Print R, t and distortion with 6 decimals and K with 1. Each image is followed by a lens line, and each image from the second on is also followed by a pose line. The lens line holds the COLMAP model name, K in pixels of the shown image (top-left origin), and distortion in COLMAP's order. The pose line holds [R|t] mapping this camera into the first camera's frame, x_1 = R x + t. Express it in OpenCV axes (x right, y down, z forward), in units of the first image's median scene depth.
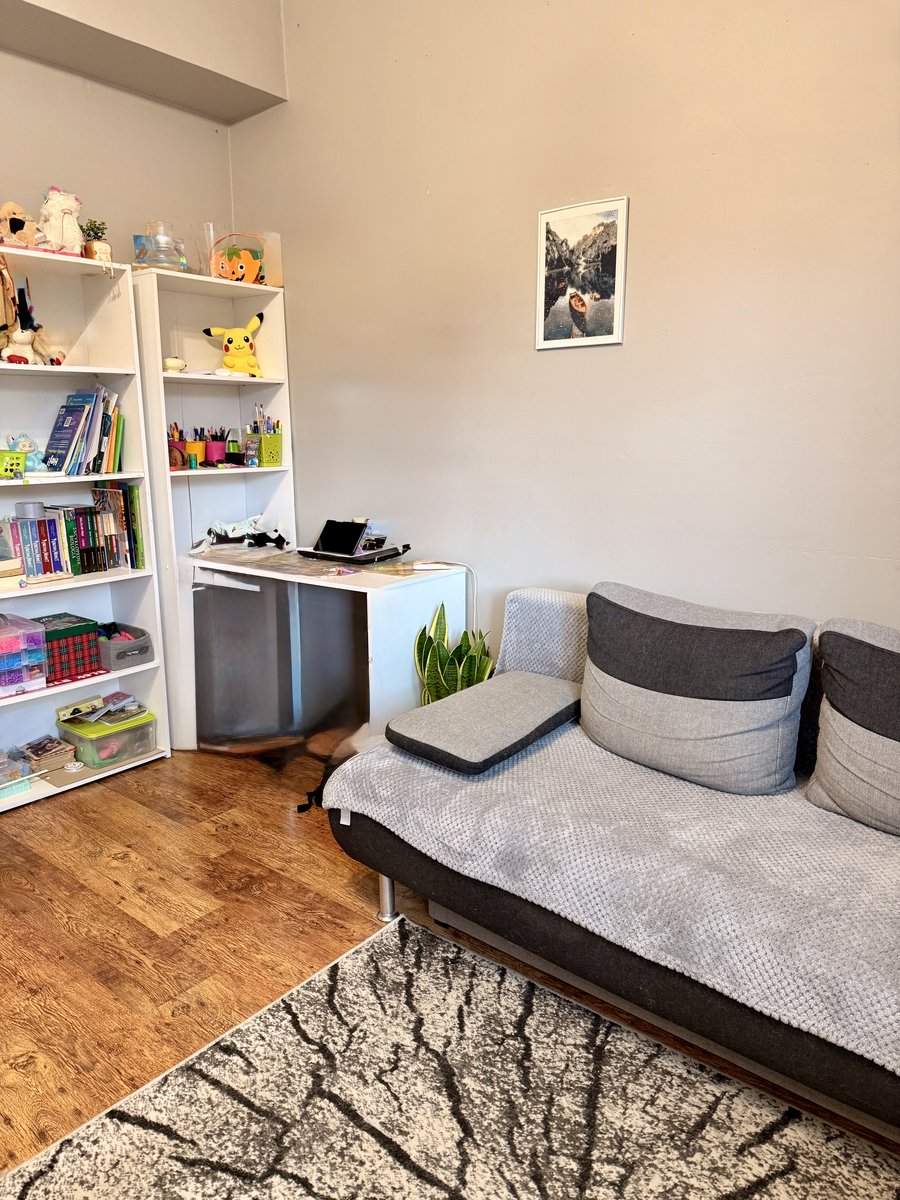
lens RADIAL K [[843.4, 0, 449.0], [0, 843.4, 604.6], [0, 0, 1]] dist [0.034918, -0.040587]
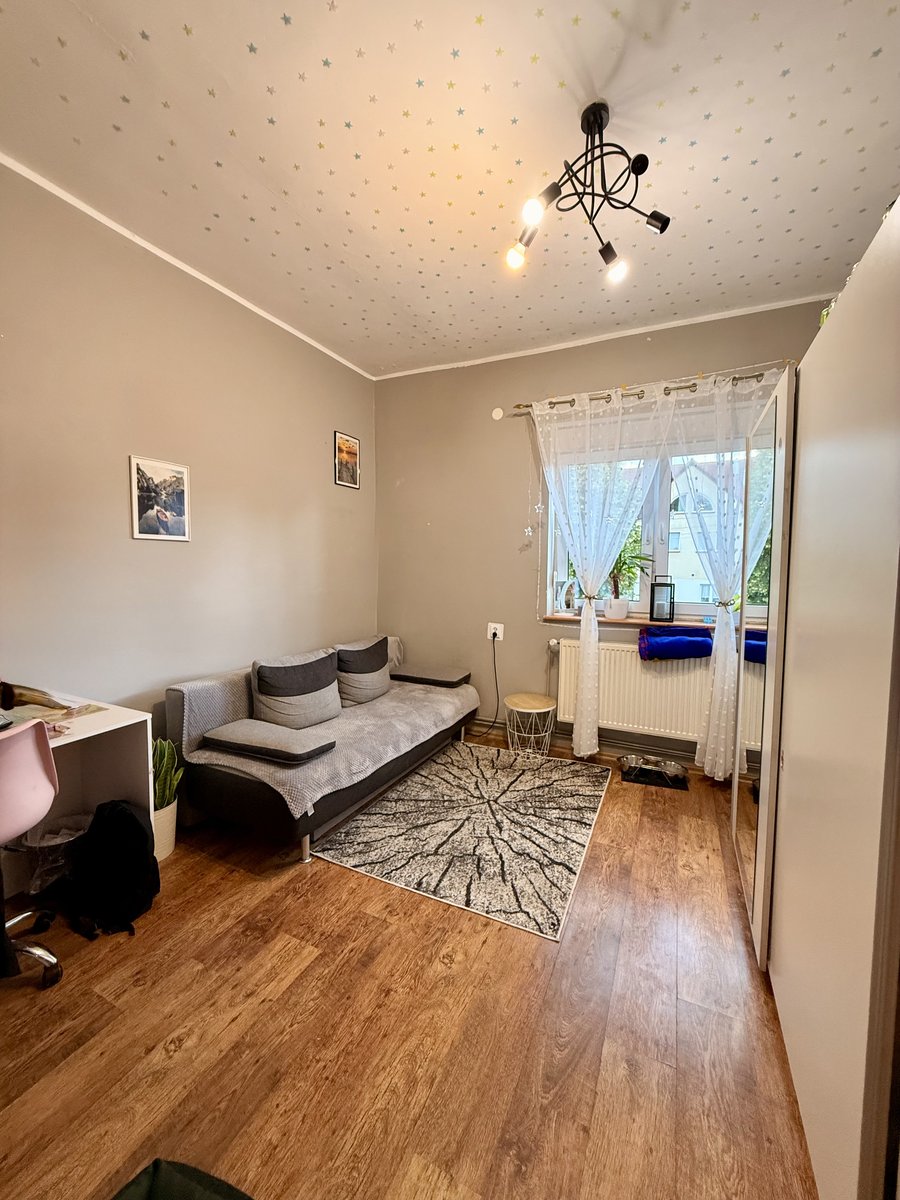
lens RADIAL K [[474.9, 0, 447.0], [0, 474.9, 594.4], [0, 0, 1]] dist [-0.002951, 0.000591]
pose [[-0.226281, -0.067776, 0.971701, -1.096609], [0.185491, 0.976323, 0.111294, -0.241543], [-0.956237, 0.205426, -0.208351, 0.820039]]
